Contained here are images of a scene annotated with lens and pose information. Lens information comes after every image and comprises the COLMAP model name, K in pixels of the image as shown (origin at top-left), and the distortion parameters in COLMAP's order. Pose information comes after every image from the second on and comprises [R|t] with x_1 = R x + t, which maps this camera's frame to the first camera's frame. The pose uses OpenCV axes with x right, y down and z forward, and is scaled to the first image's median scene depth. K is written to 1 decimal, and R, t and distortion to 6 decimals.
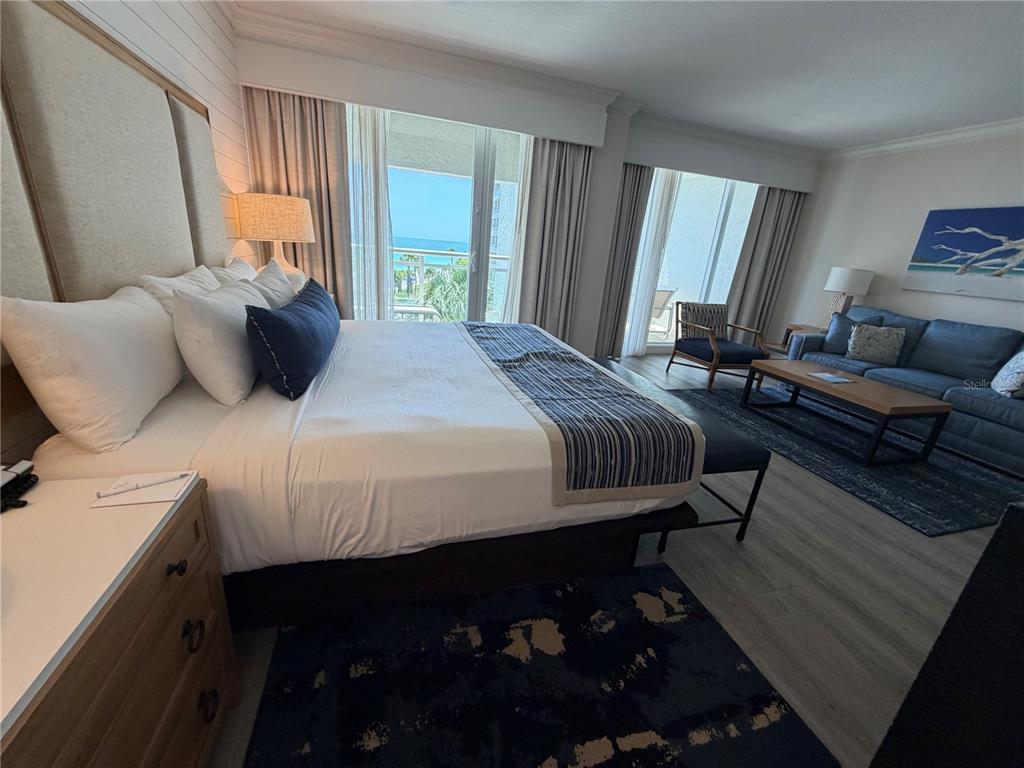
lens RADIAL K [[407.3, 0, 508.9], [0, 407.3, 382.8], [0, 0, 1]] dist [-0.000921, 0.000237]
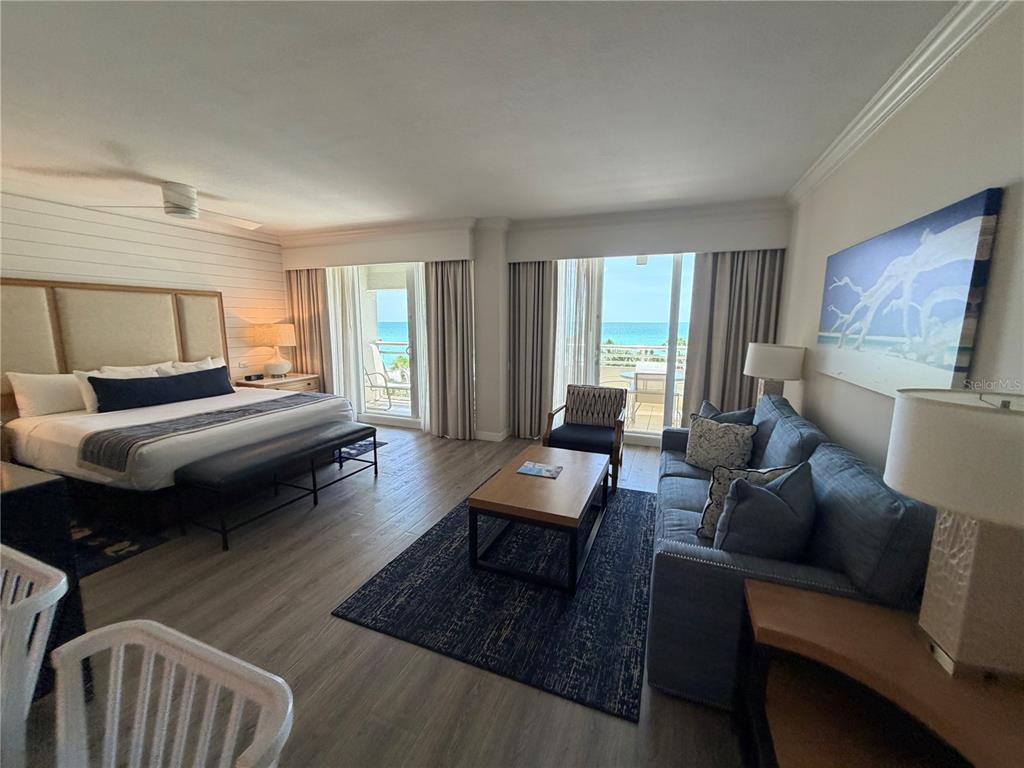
lens RADIAL K [[407.3, 0, 510.8], [0, 407.3, 379.7], [0, 0, 1]] dist [-0.000921, 0.000237]
pose [[0.779349, 0.010448, -0.626503, 1.104362], [-0.141635, 0.976920, -0.159898, -0.044592], [0.610373, 0.213352, 0.762841, 0.216942]]
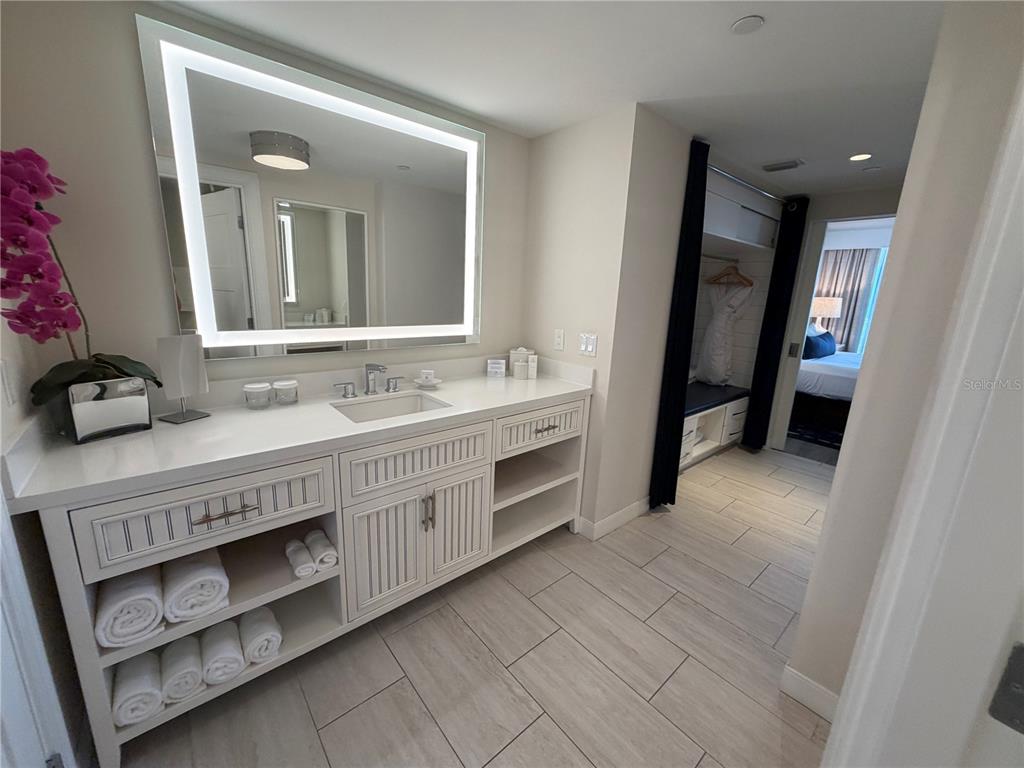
lens RADIAL K [[407.3, 0, 509.1], [0, 407.3, 384.3], [0, 0, 1]] dist [-0.000921, 0.000237]
pose [[0.394039, 0.141833, -0.908084, 0.619021], [-0.300006, 0.953752, 0.018787, 0.347974], [0.868752, 0.265028, 0.418366, -0.966214]]
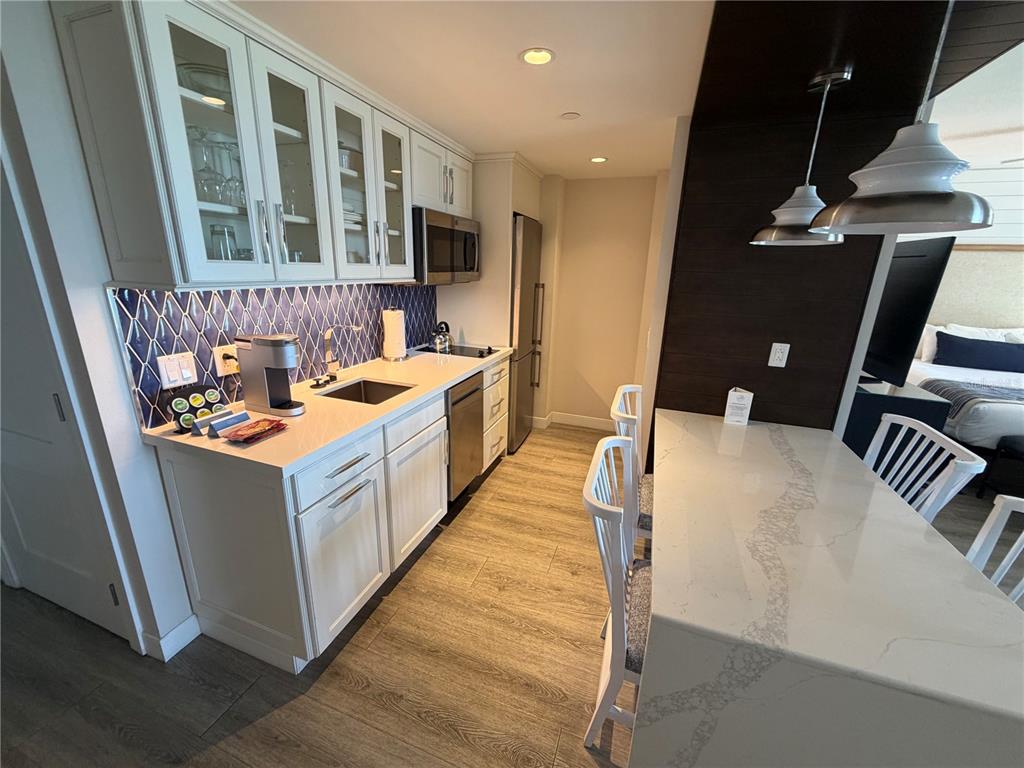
lens RADIAL K [[407.3, 0, 507.6], [0, 407.3, 382.6], [0, 0, 1]] dist [-0.000921, 0.000237]
pose [[-0.593800, 0.127229, -0.794490, 1.274451], [-0.330330, 0.861820, 0.384900, 0.012042], [0.733678, 0.490998, -0.469722, 0.085236]]
